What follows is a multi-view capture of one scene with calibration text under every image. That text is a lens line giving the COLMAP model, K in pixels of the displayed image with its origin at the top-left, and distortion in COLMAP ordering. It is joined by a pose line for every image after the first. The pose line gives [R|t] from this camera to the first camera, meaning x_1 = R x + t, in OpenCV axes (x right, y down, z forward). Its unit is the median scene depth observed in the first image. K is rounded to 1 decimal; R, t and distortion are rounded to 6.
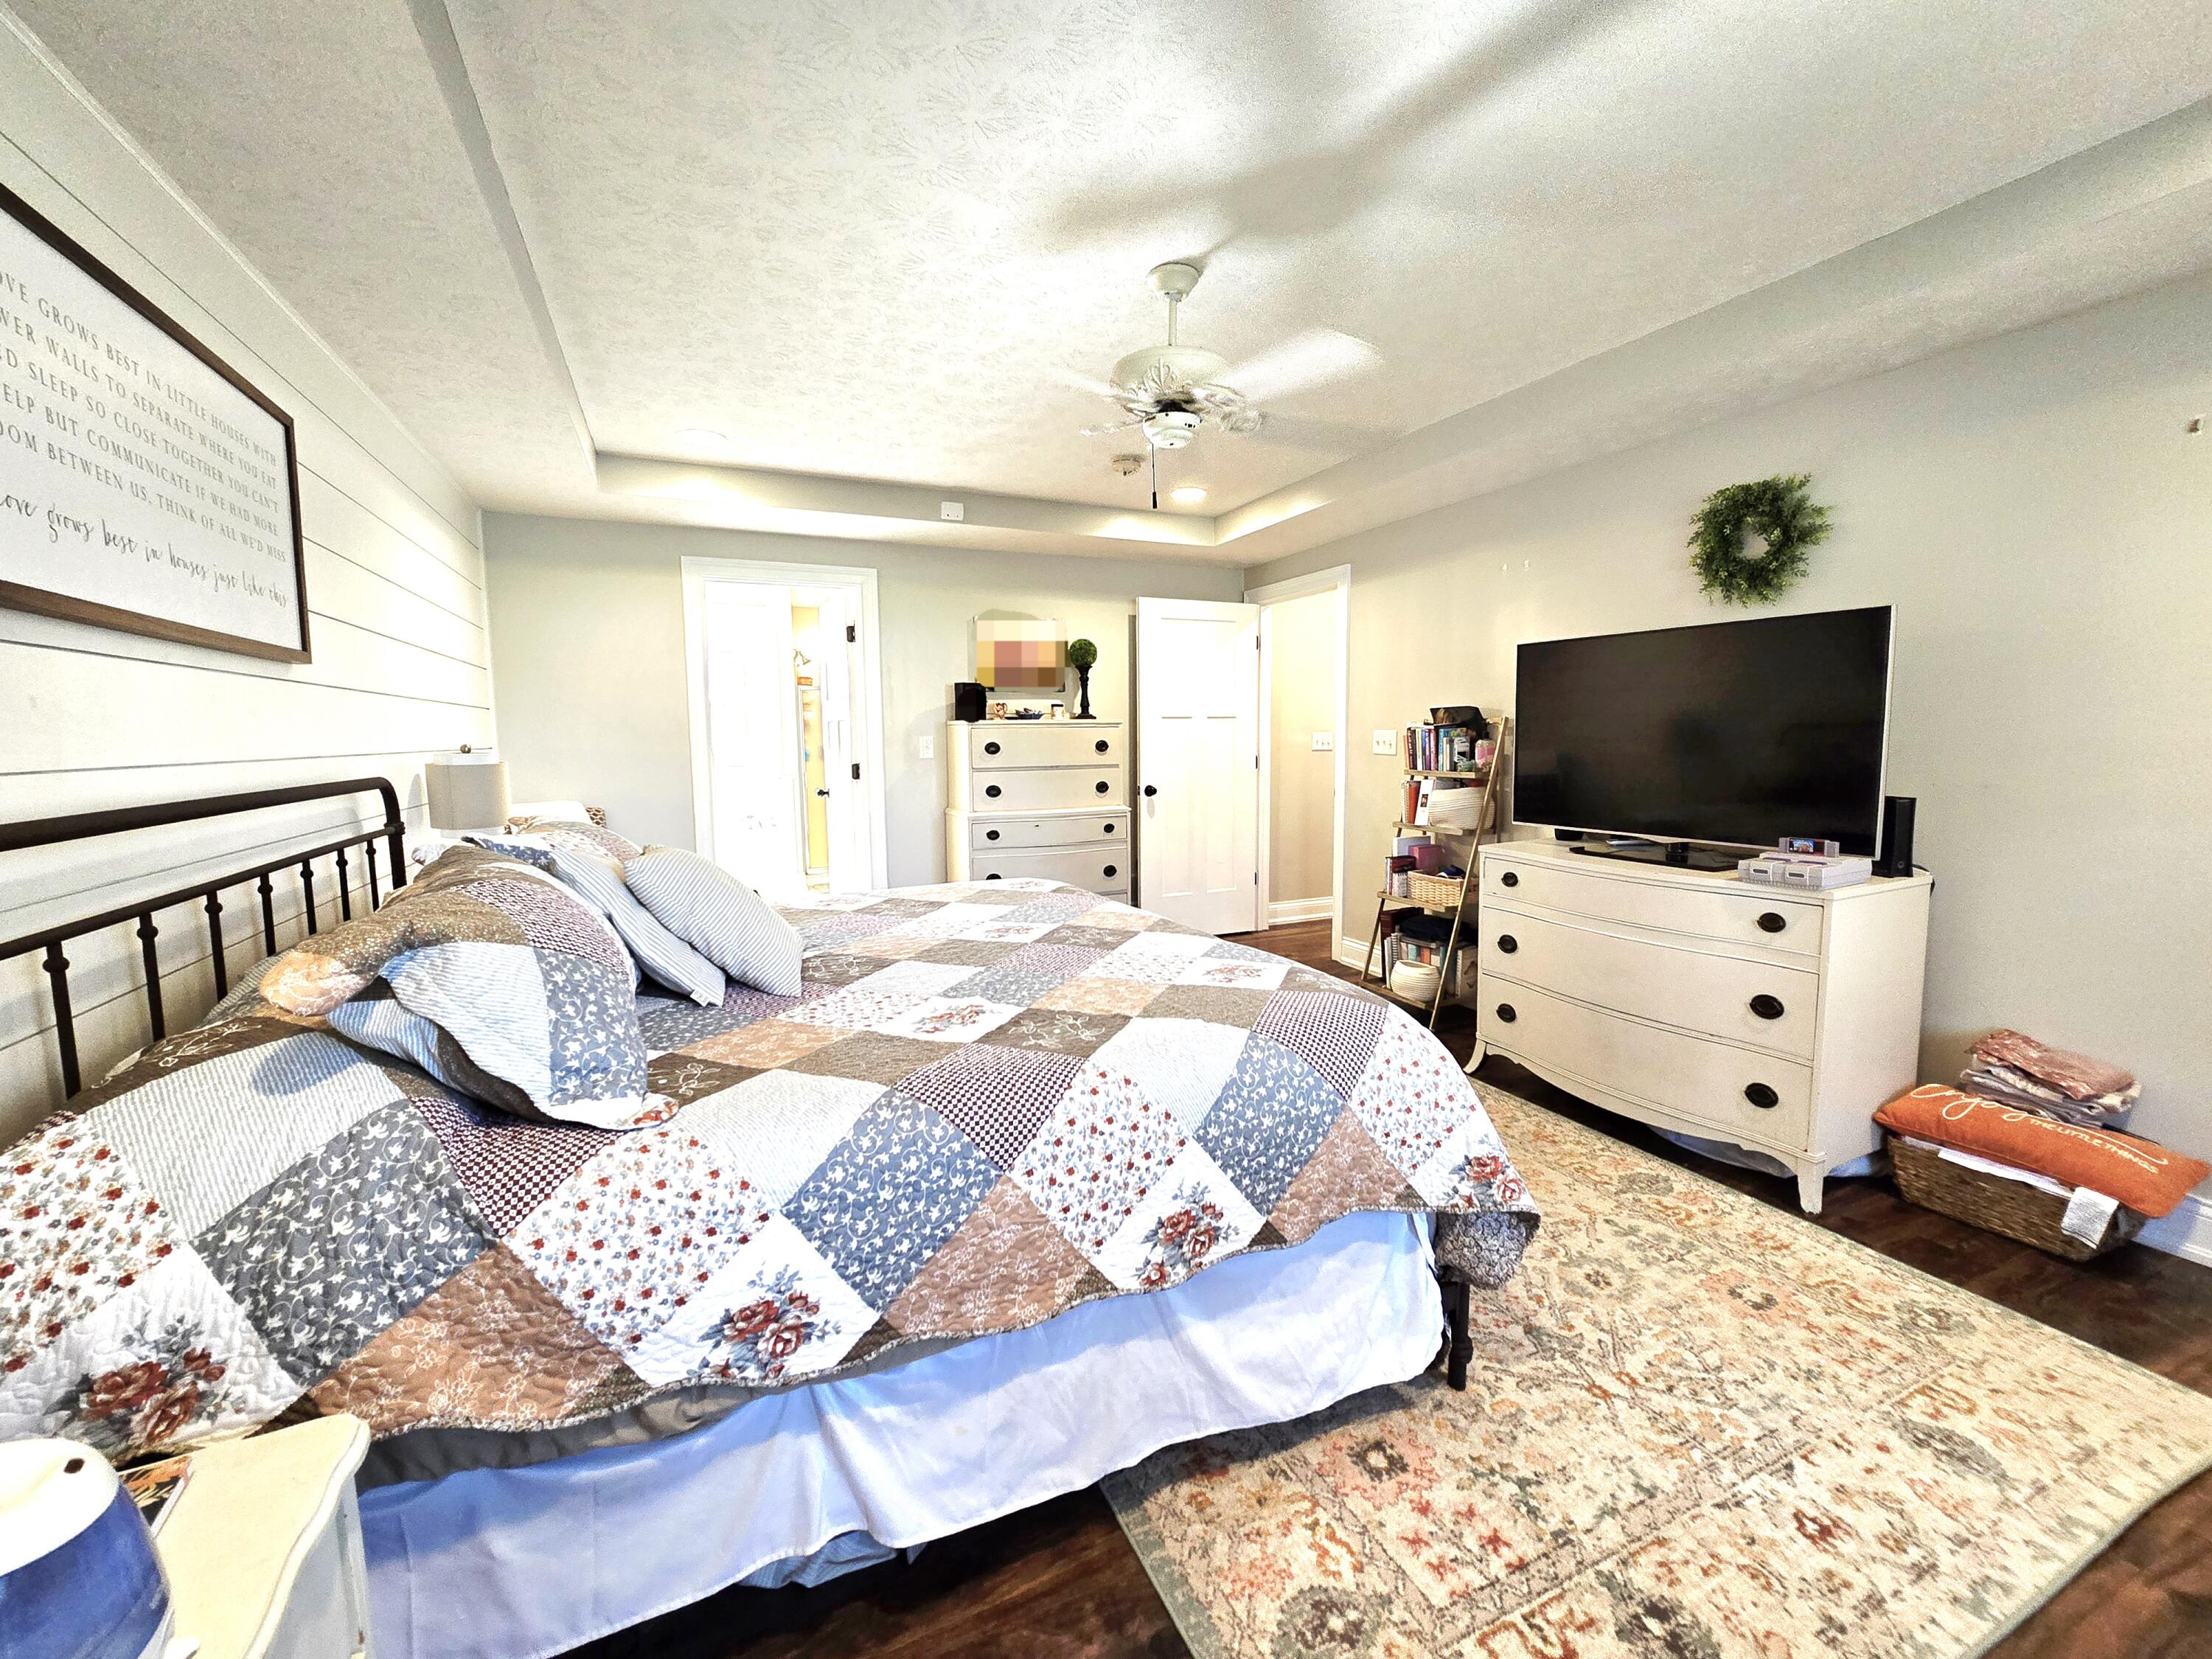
lens RADIAL K [[904.5, 0, 1112.1], [0, 904.5, 826.7], [0, 0, 1]] dist [-0.003316, -0.000771]
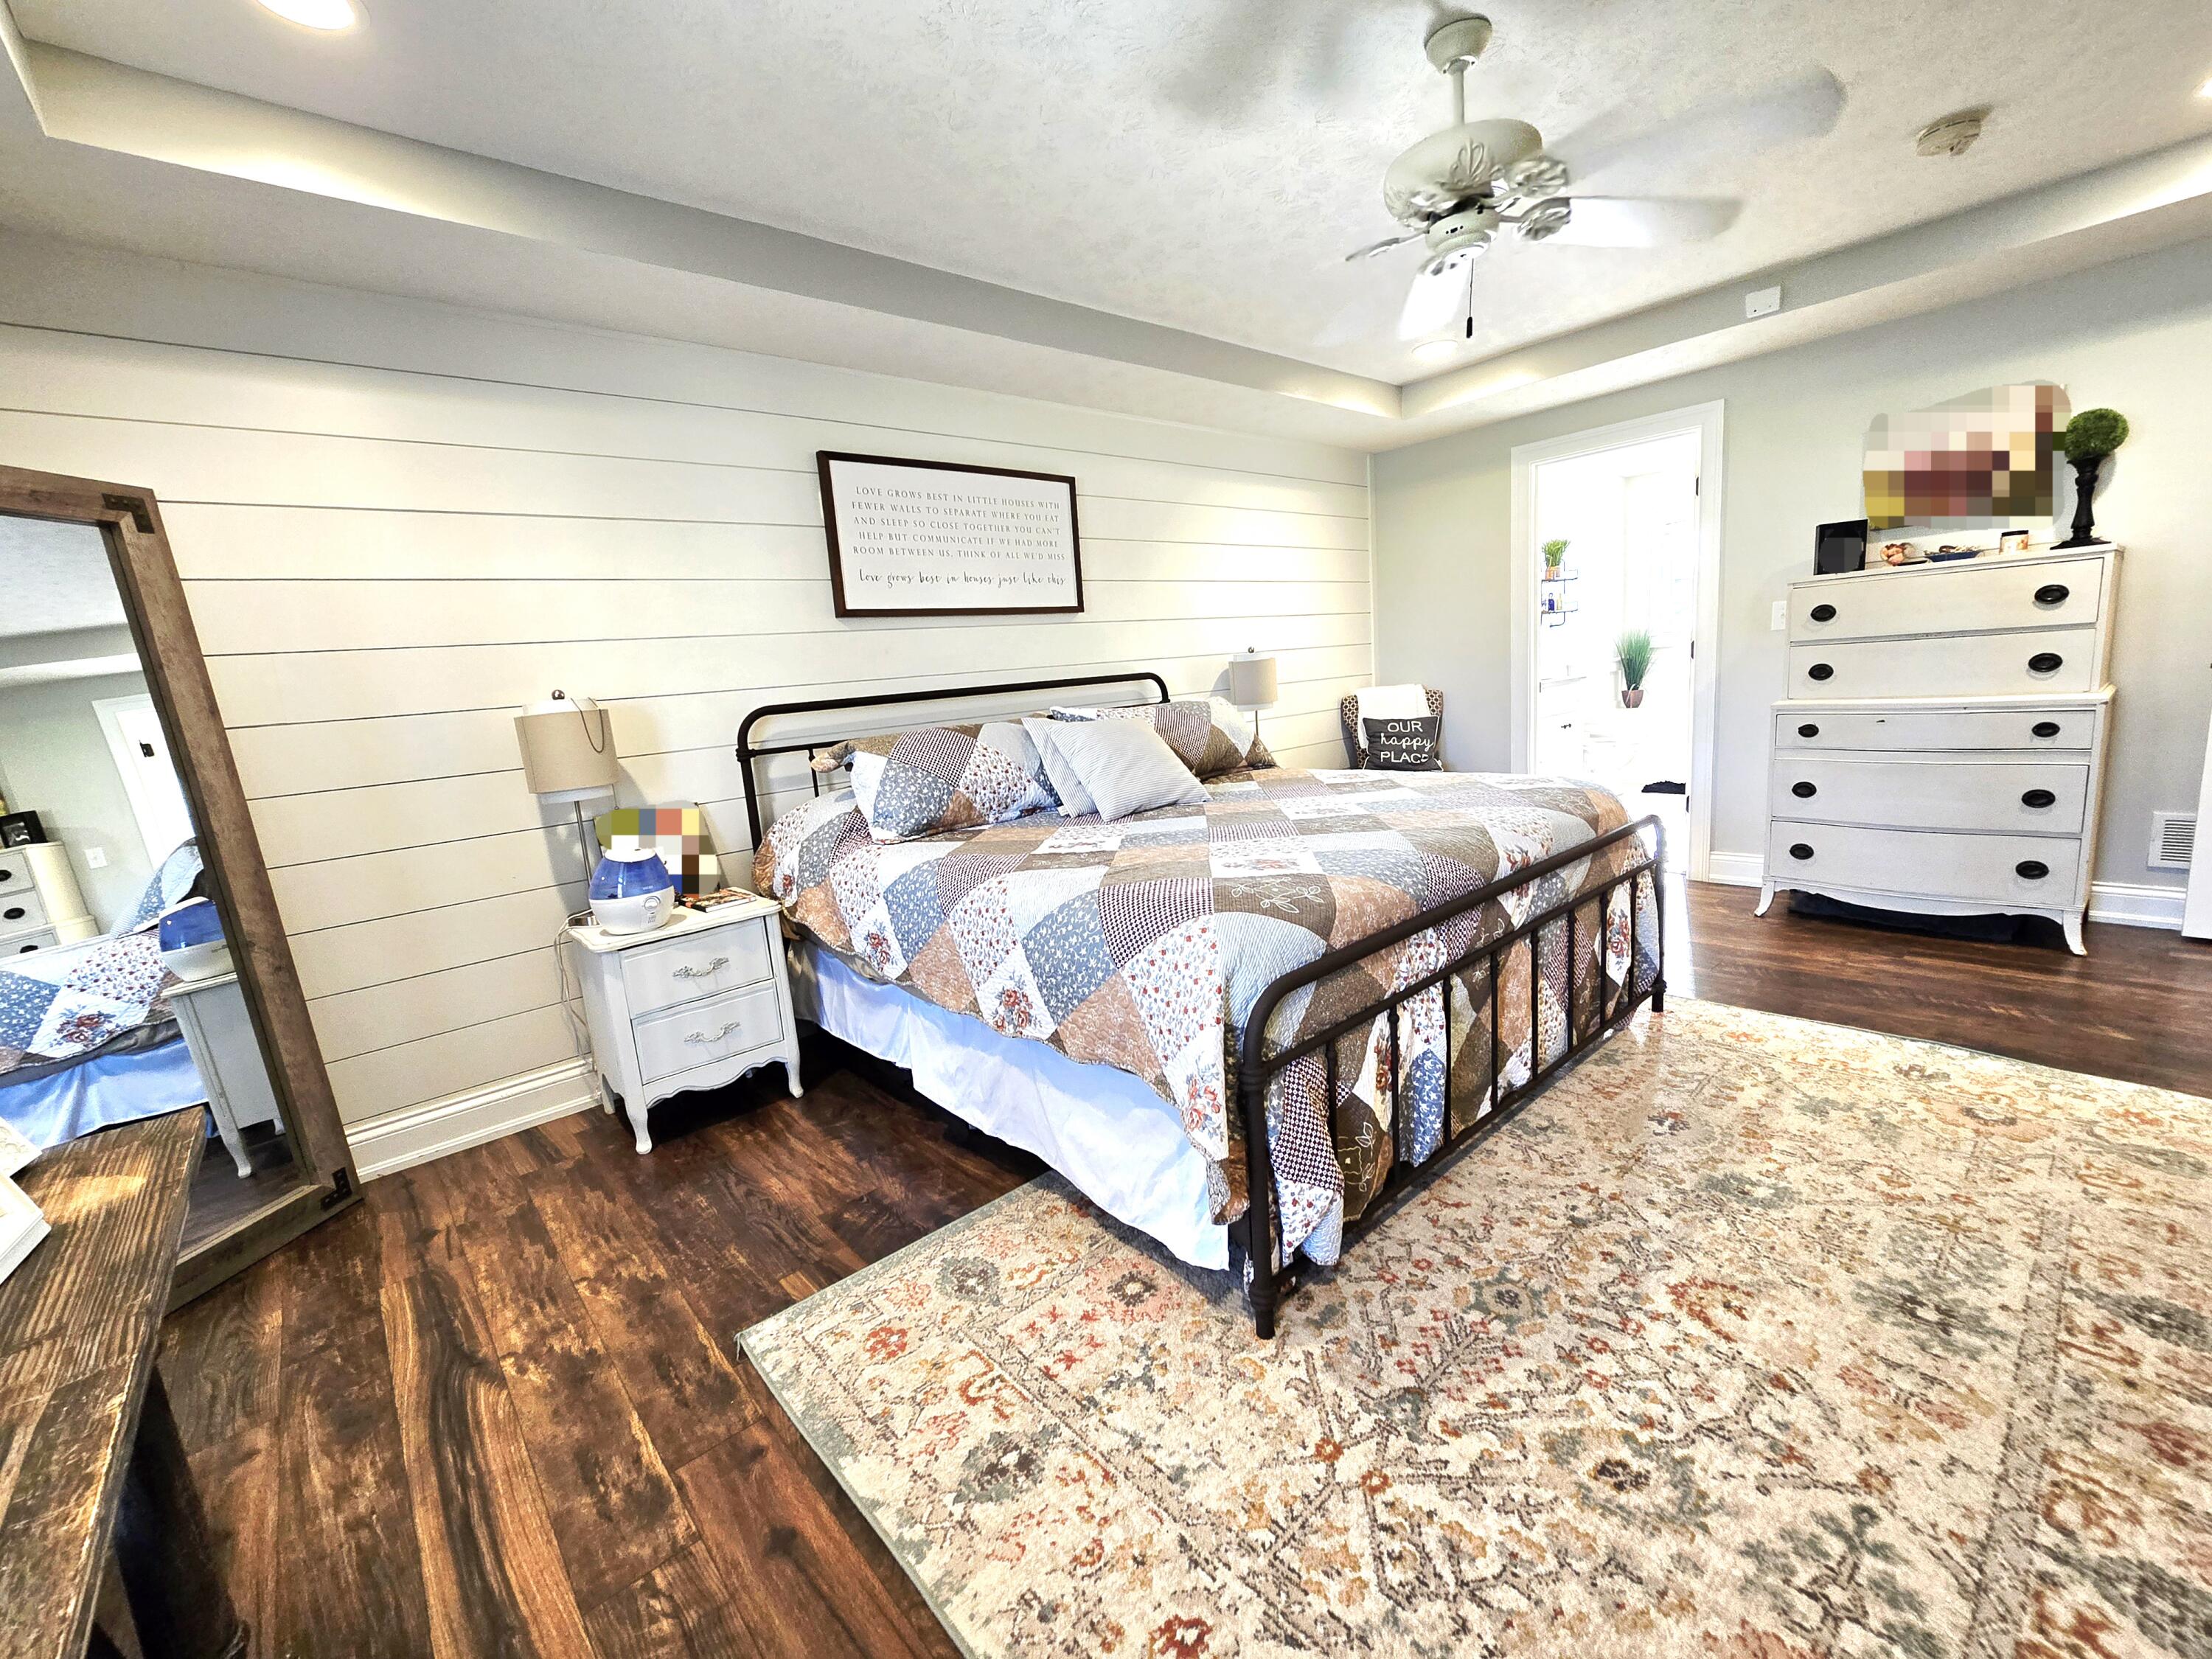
lens RADIAL K [[906.3, 0, 1106.0], [0, 906.3, 829.5], [0, 0, 1]] dist [-0.002600, -0.000041]
pose [[0.301145, 0.152191, -0.941355, 1.050125], [-0.022272, 0.988035, 0.152613, -0.029110], [0.953318, -0.024993, 0.300931, 0.536375]]
